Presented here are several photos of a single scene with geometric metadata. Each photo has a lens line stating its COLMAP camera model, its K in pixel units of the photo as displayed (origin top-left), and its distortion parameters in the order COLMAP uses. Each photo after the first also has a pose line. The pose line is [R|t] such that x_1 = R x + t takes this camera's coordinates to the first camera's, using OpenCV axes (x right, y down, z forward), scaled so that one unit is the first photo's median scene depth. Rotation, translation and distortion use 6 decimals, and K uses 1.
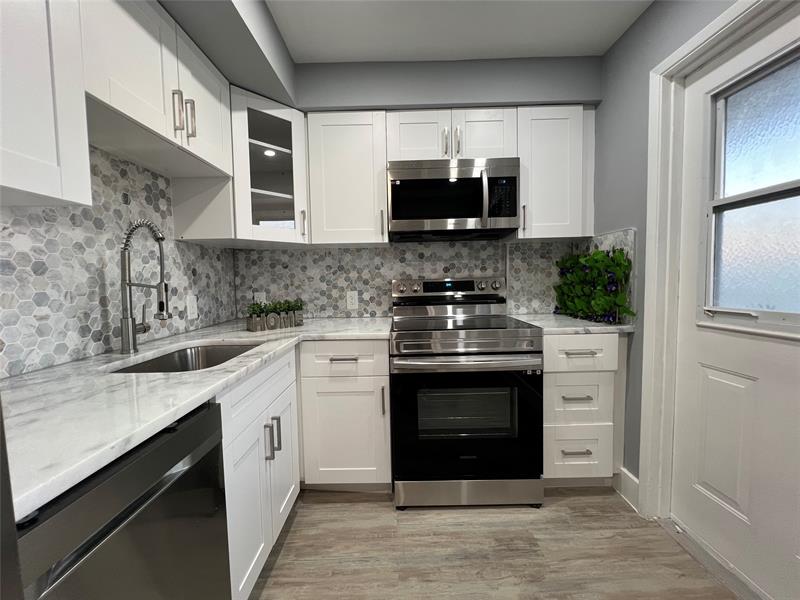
lens RADIAL K [[321.9, 0, 397.8], [0, 321.9, 298.6], [0, 0, 1]] dist [-0.004977, 0.000800]
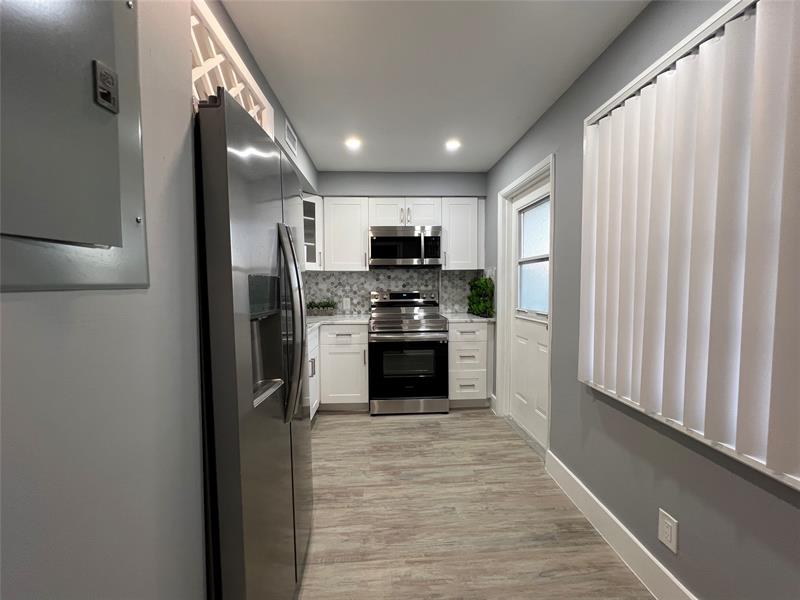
lens RADIAL K [[321.9, 0, 396.7], [0, 321.9, 299.7], [0, 0, 1]] dist [-0.004977, 0.000800]
pose [[0.998620, 0.012764, 0.050934, 0.039909], [-0.012128, 0.999845, -0.012767, 0.004047], [-0.051089, 0.012131, 0.998620, -0.869508]]
